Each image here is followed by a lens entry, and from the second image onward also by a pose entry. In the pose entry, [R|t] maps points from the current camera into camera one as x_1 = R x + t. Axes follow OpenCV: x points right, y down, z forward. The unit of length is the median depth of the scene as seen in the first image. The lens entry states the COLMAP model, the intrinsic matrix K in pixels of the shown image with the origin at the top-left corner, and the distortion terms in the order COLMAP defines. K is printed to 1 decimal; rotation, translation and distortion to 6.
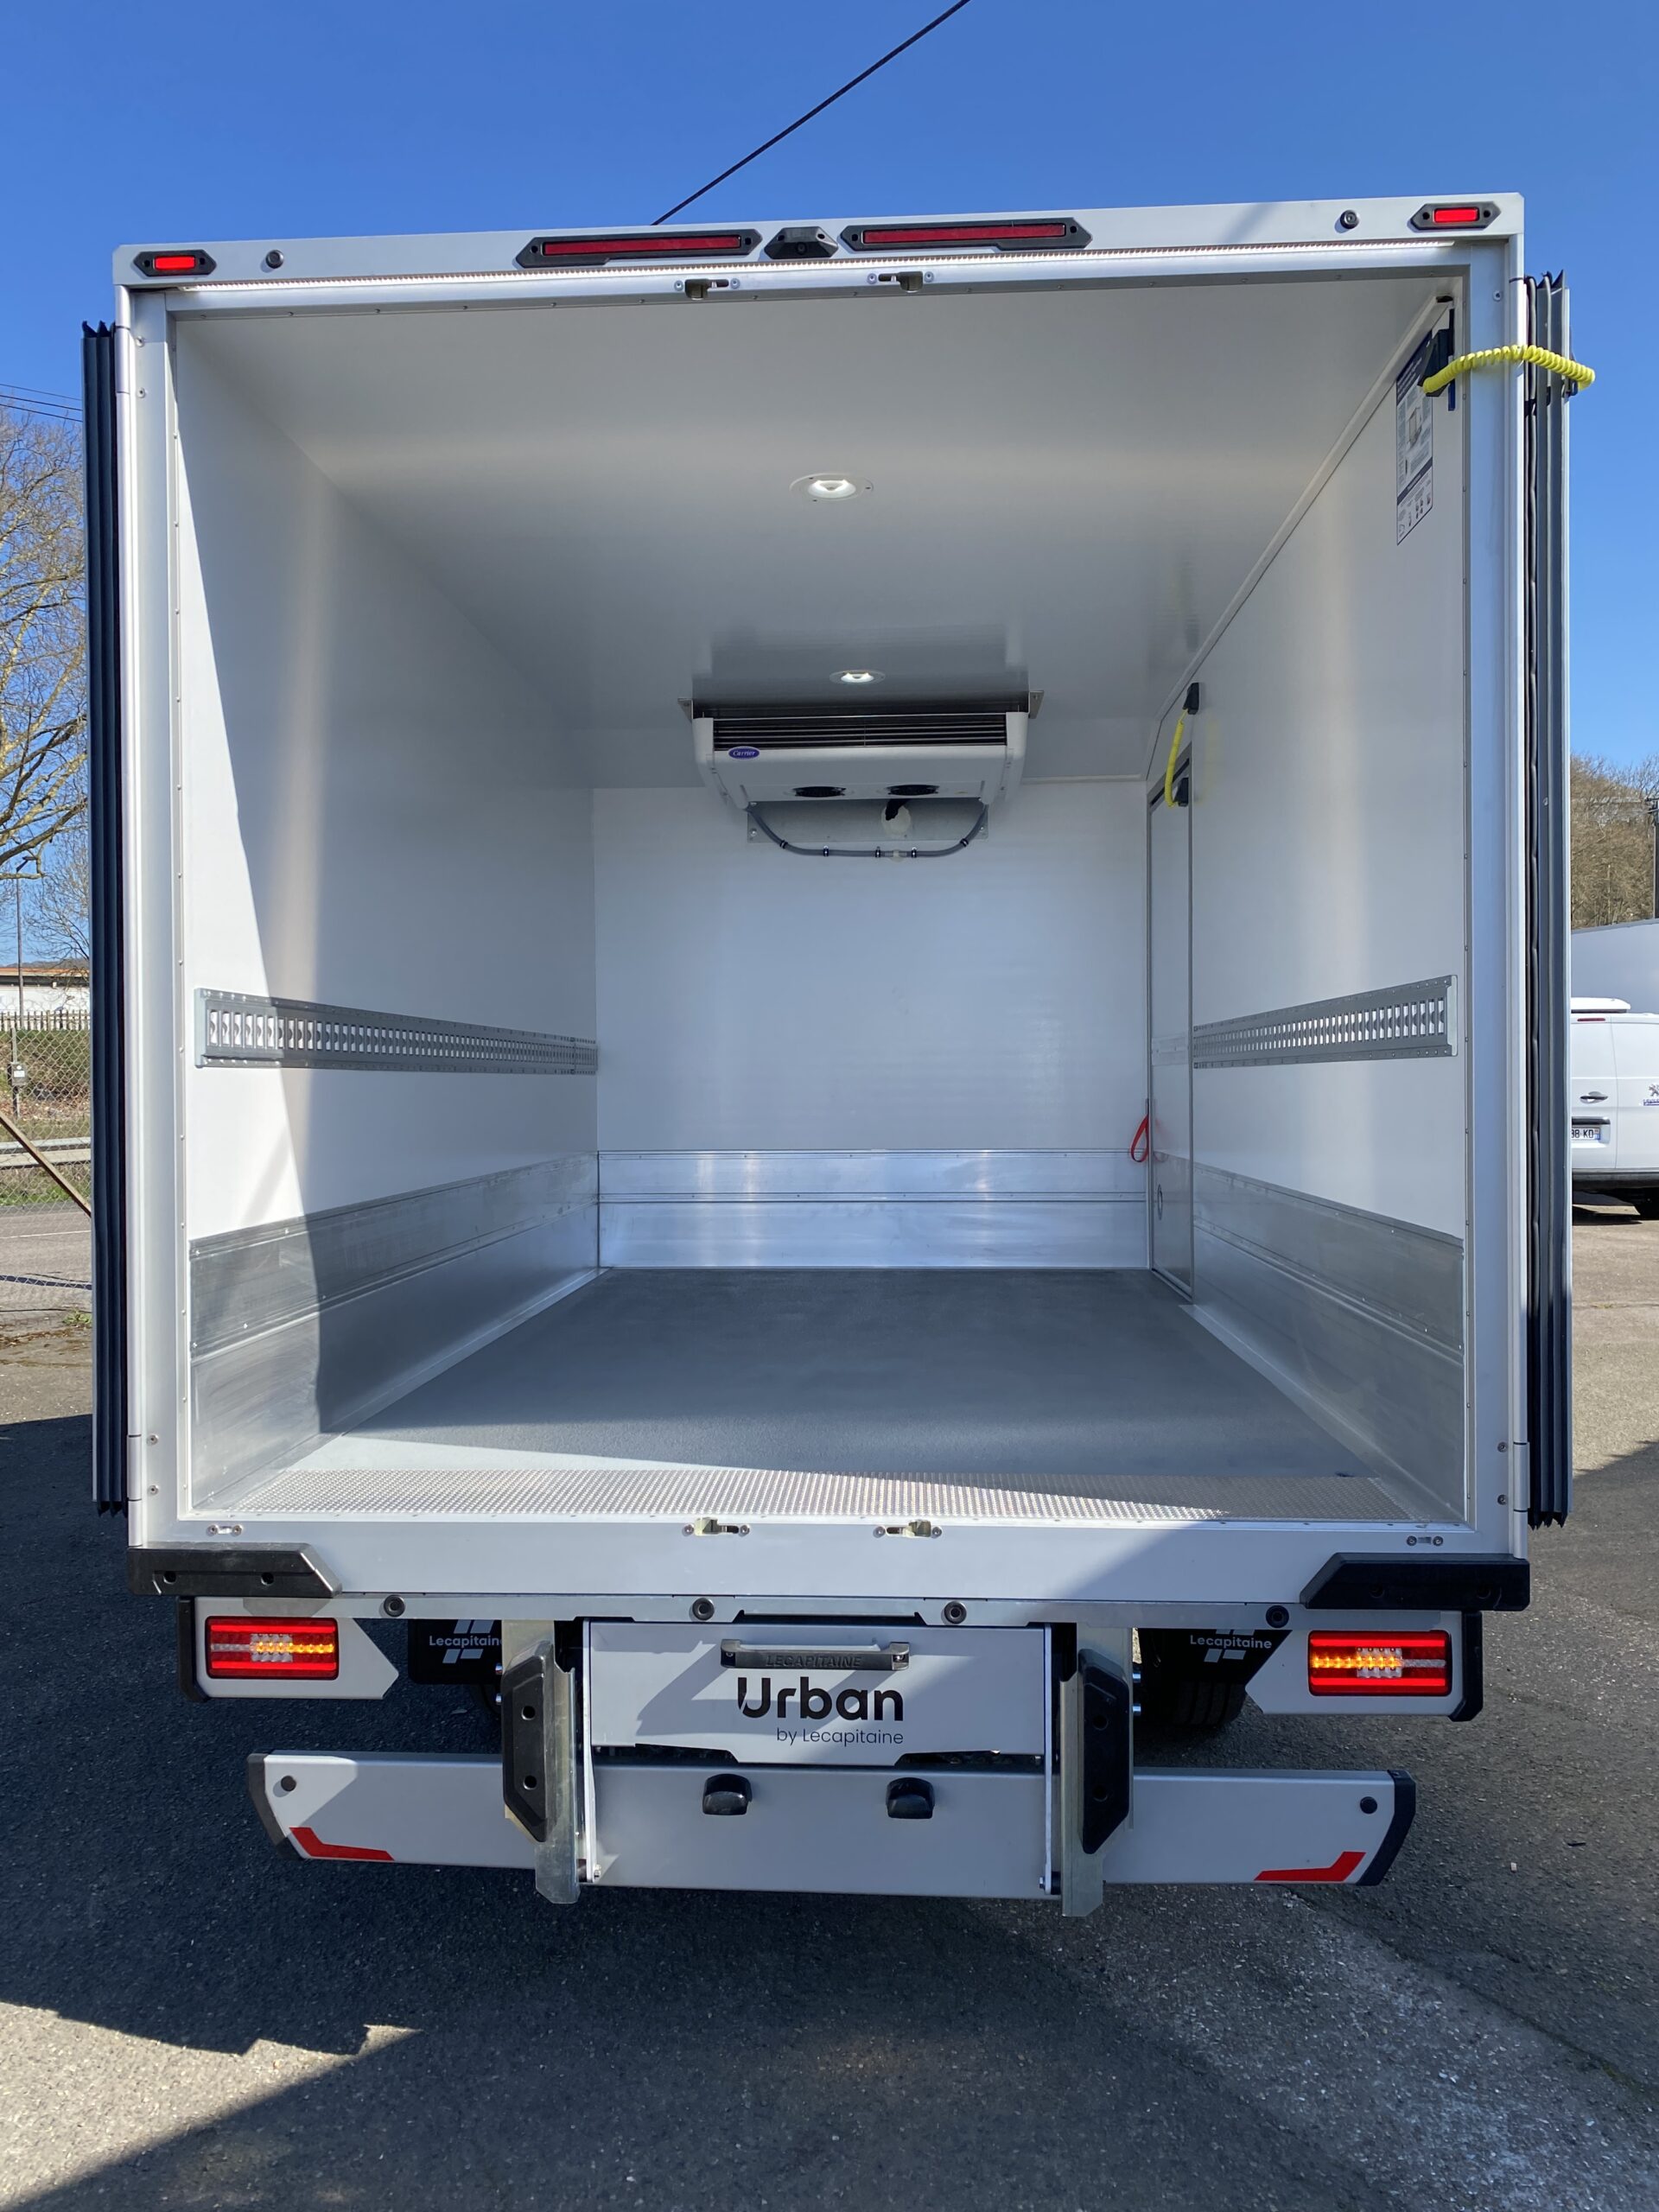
lens RADIAL K [[1707.8, 0, 829.5], [0, 1707.8, 1106.0], [0, 0, 1]] dist [0.012161, -0.006365]
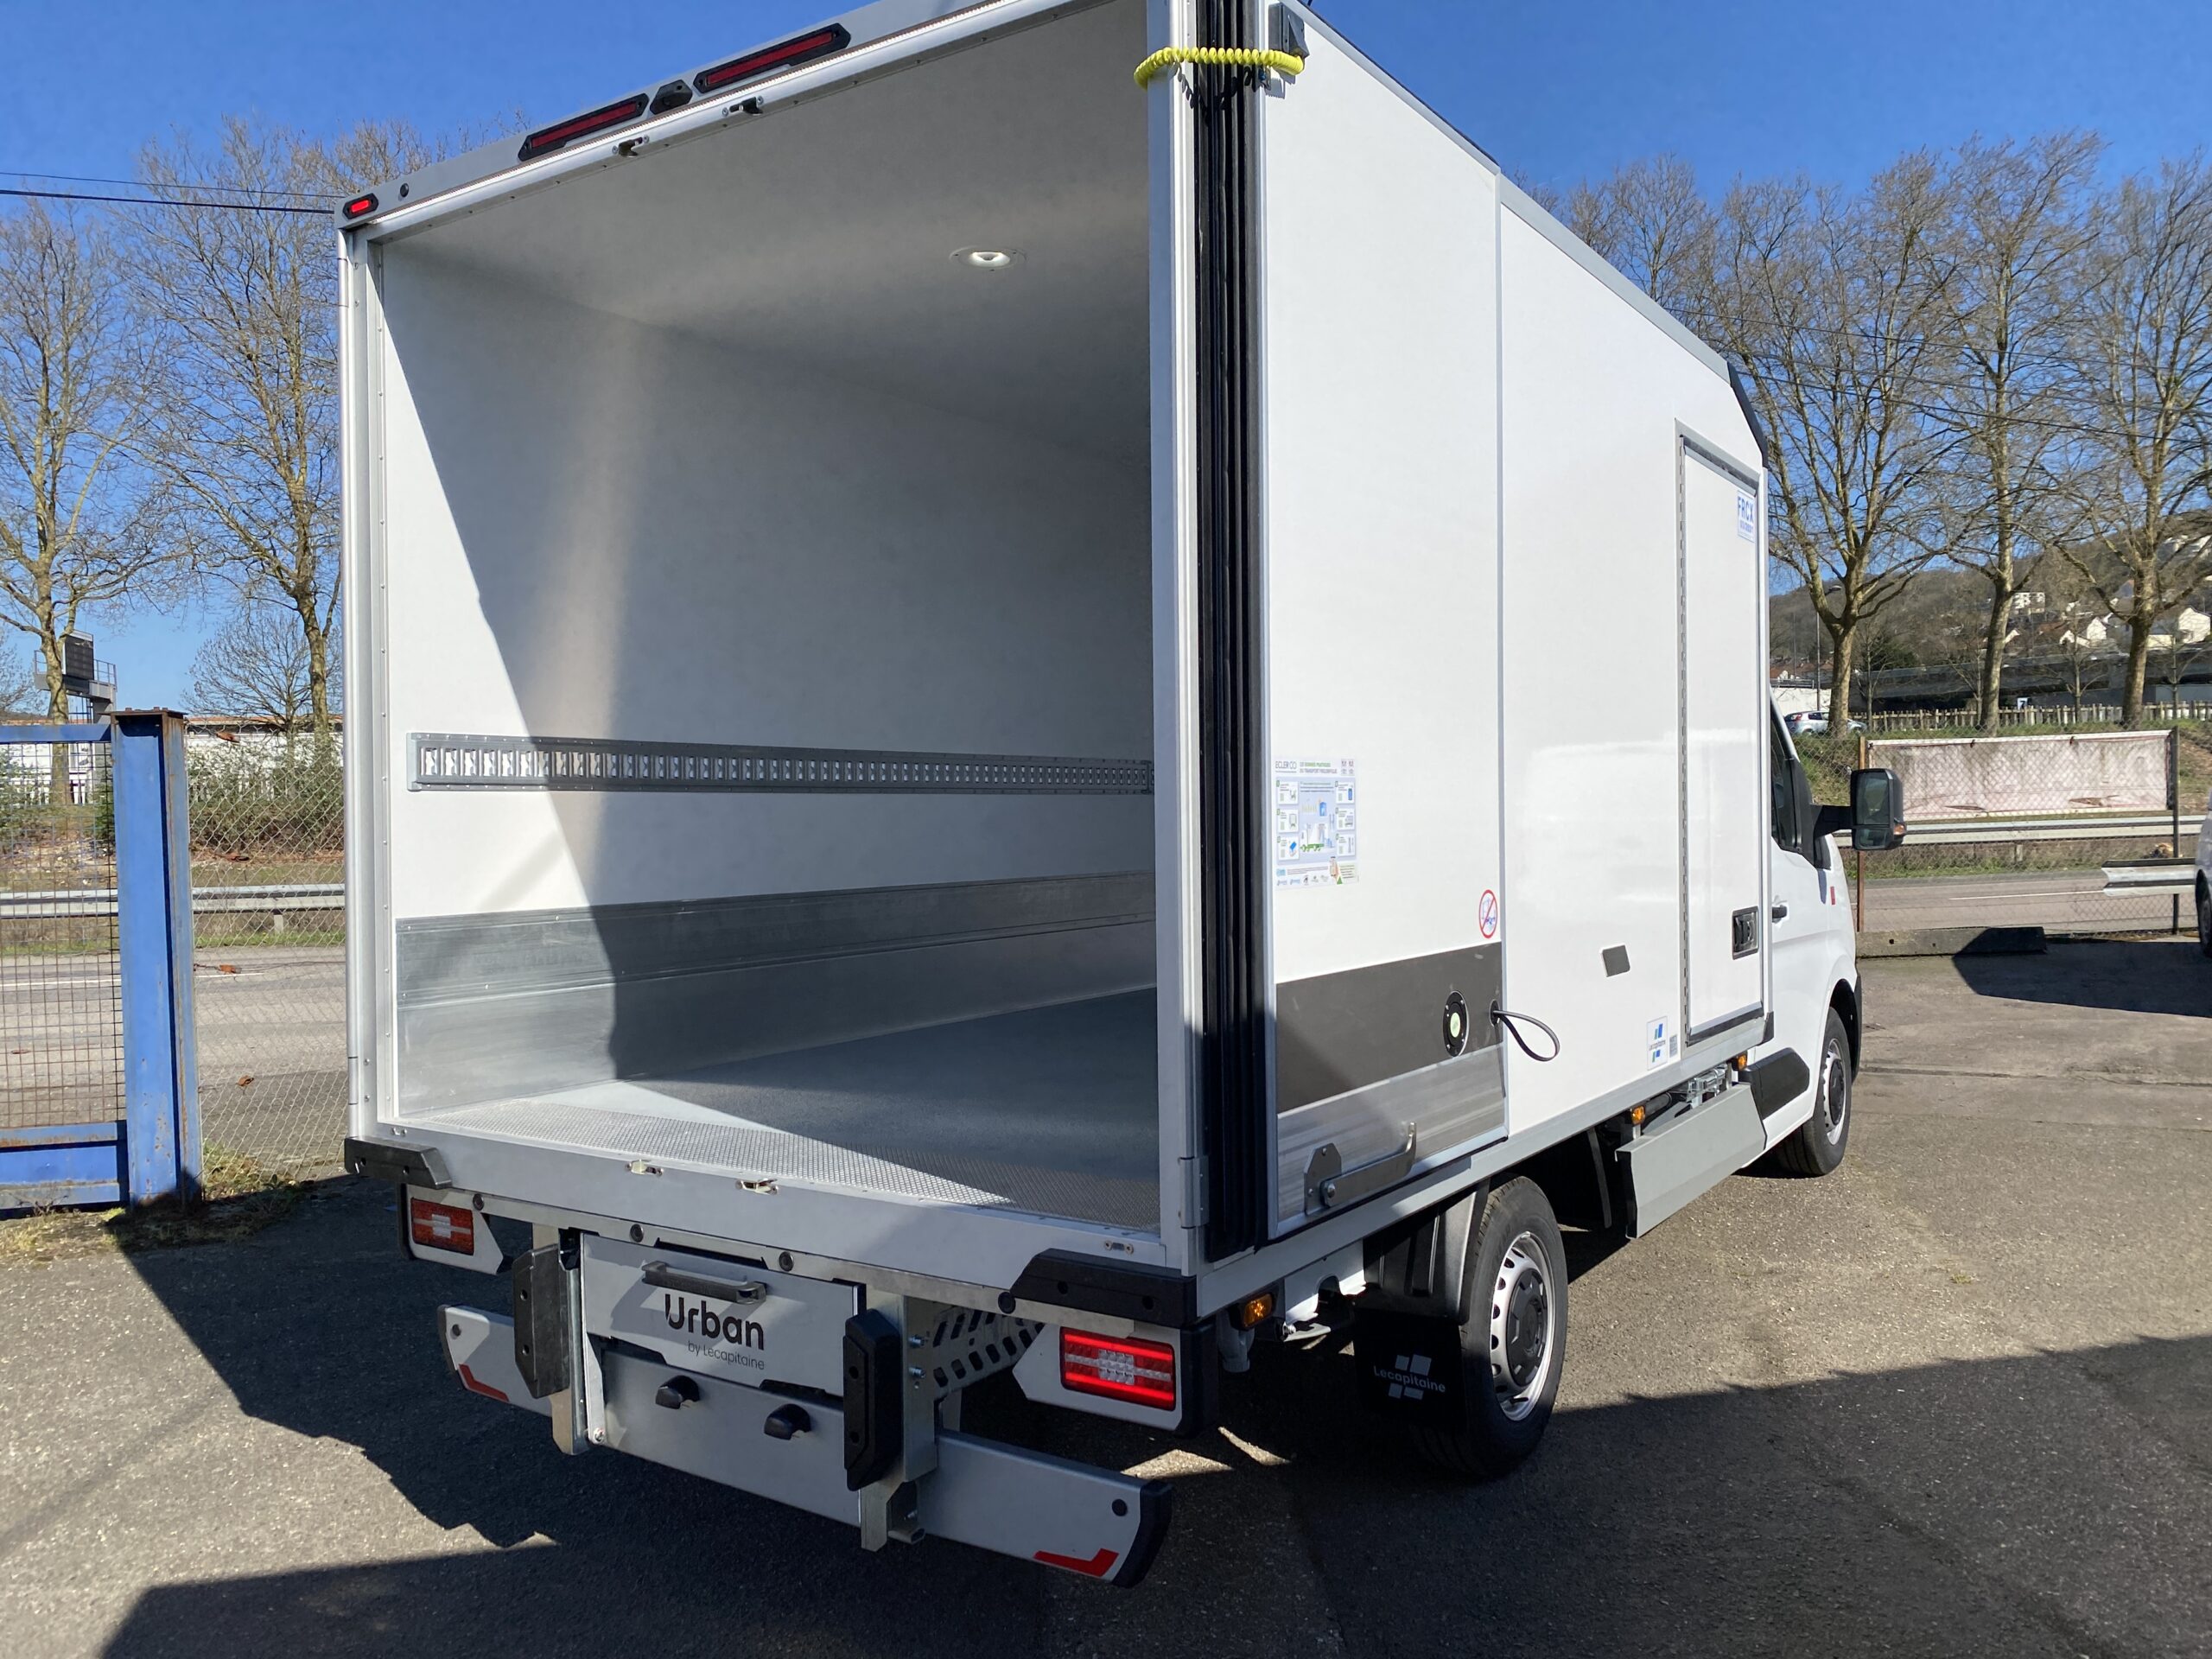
lens RADIAL K [[1707.8, 0, 1106.0], [0, 1707.8, 829.5], [0, 0, 1]] dist [0.012161, -0.006365]
pose [[0.857649, 0.002235, -0.514231, 0.828910], [-0.000355, 0.999993, 0.003756, 0.002450], [0.514236, -0.003039, 0.857643, 0.126438]]
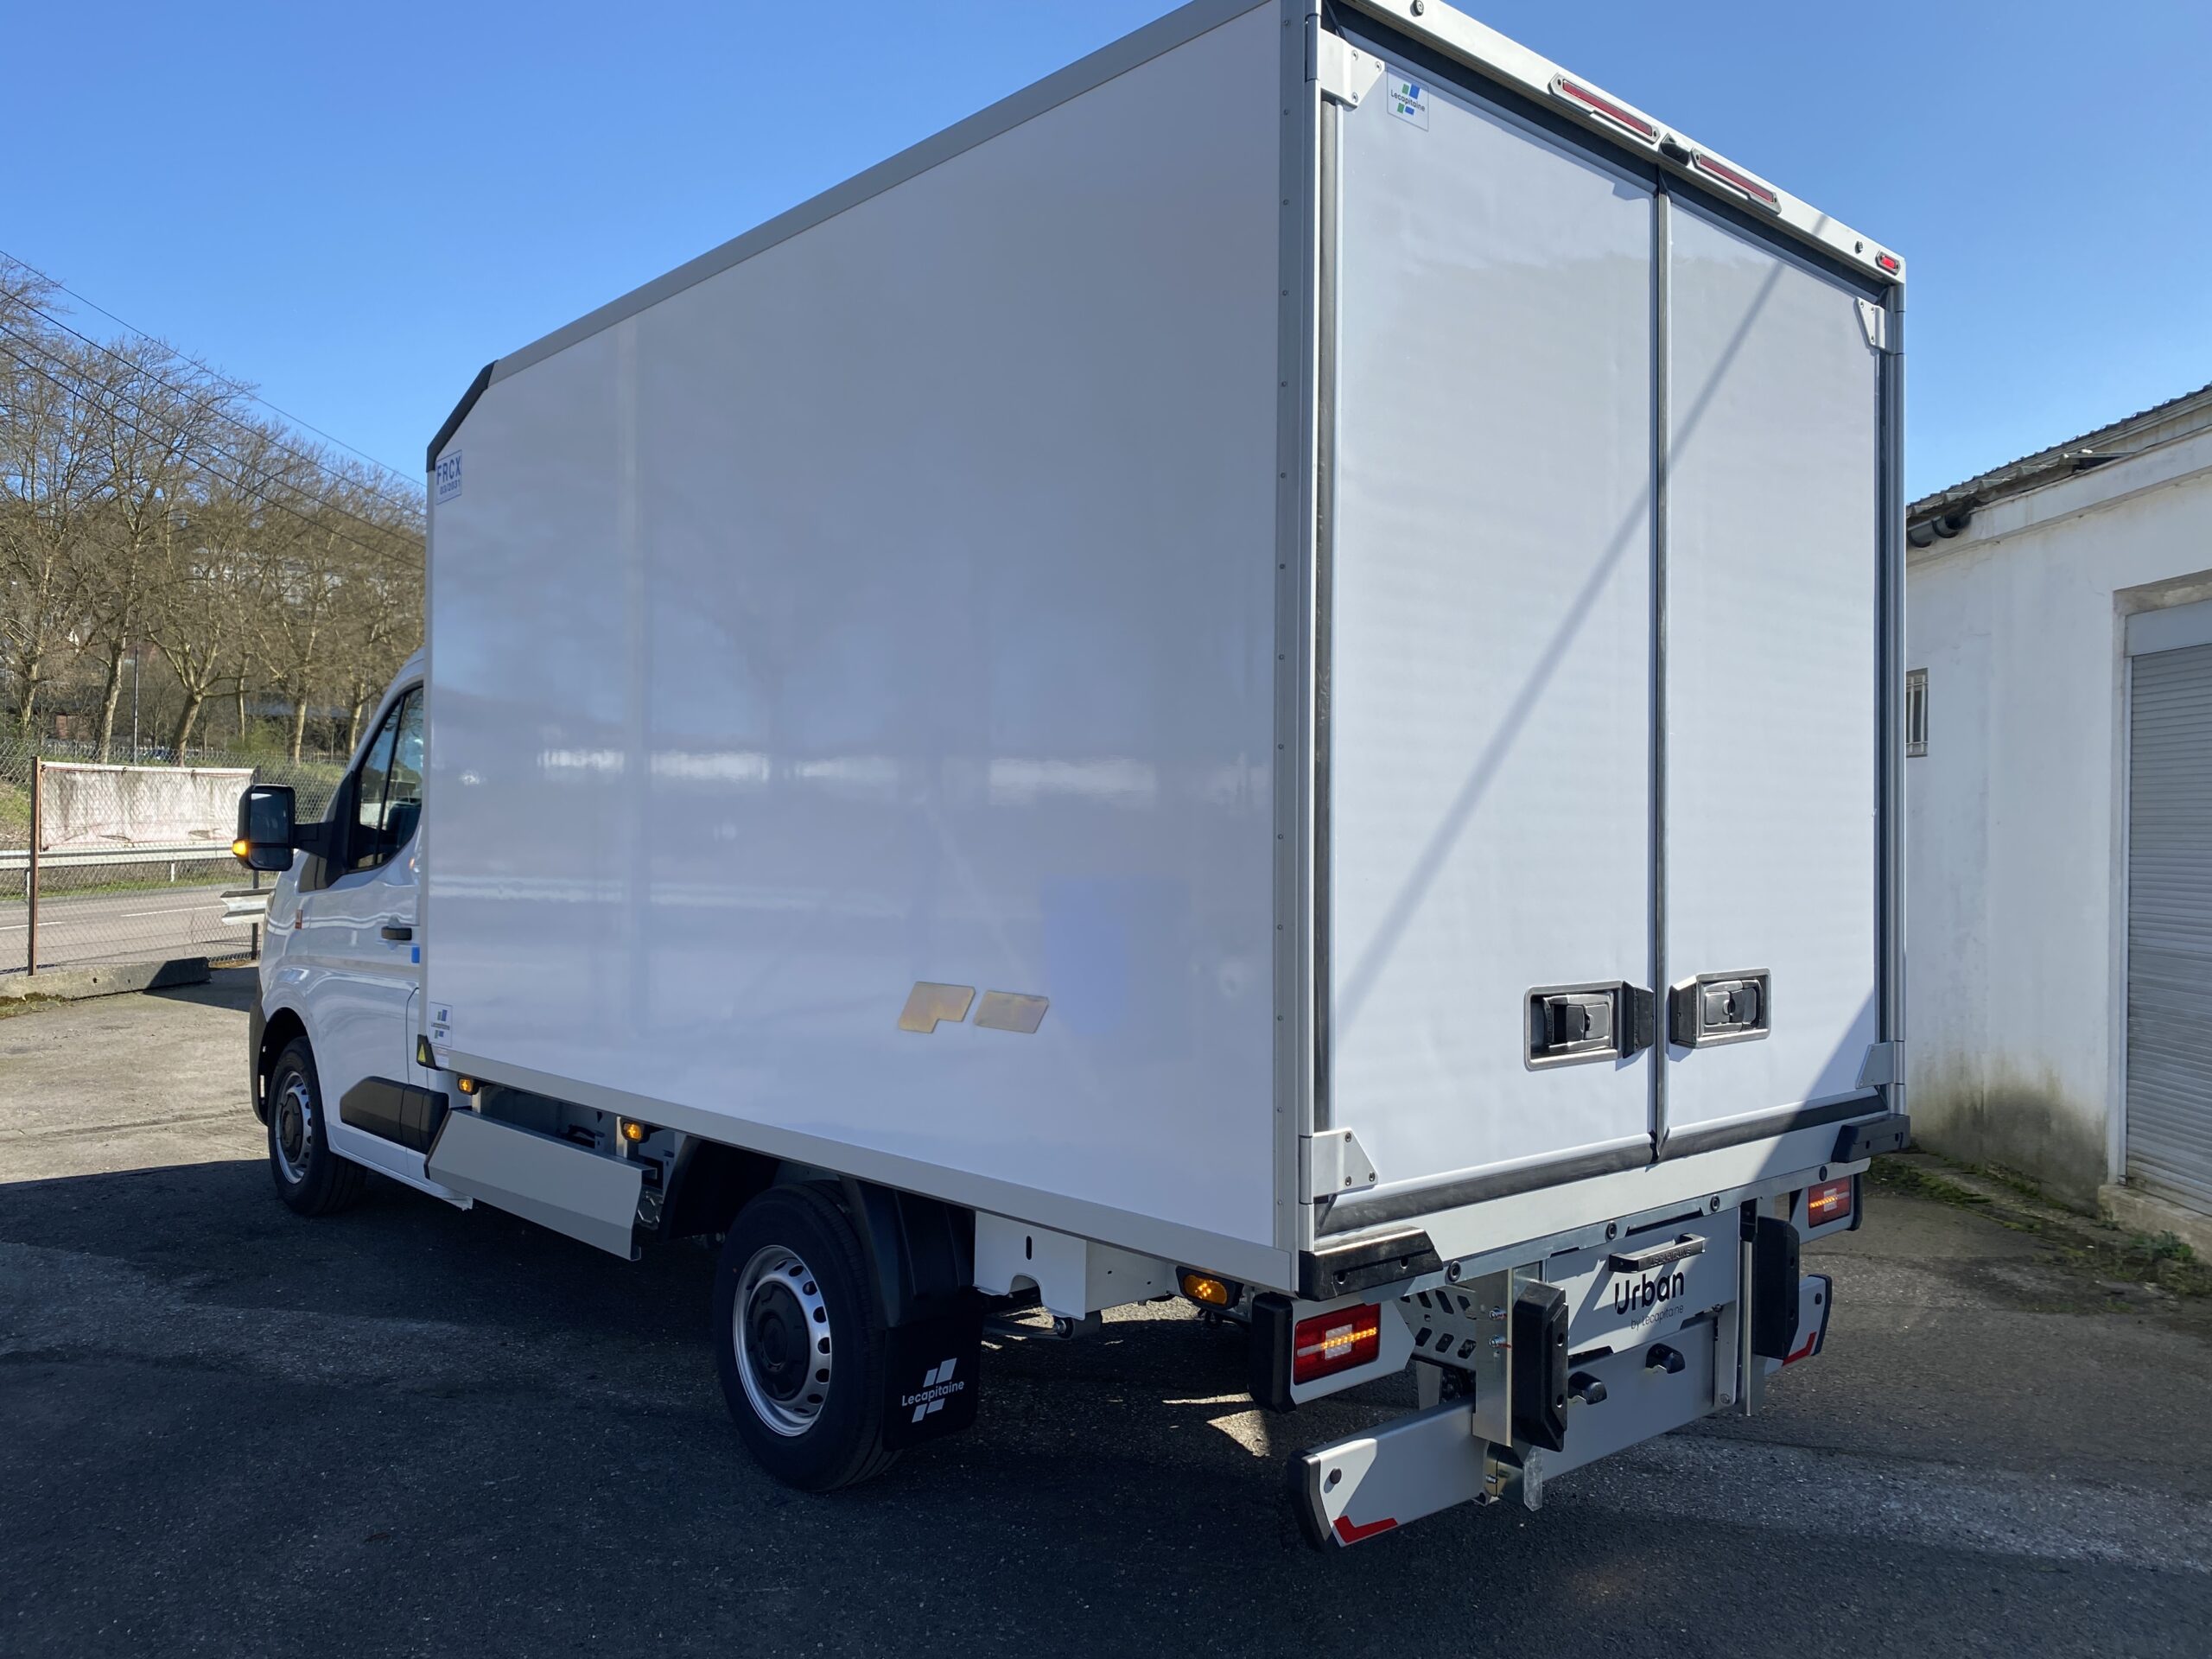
lens RADIAL K [[1703.1, 0, 1106.0], [0, 1703.1, 829.5], [0, 0, 1]] dist [0.018073, 0.002398]
pose [[0.696854, 0.020074, 0.716932, -1.183359], [-0.003812, 0.999698, -0.024287, 0.040878], [-0.717203, 0.014191, 0.696720, 0.405124]]
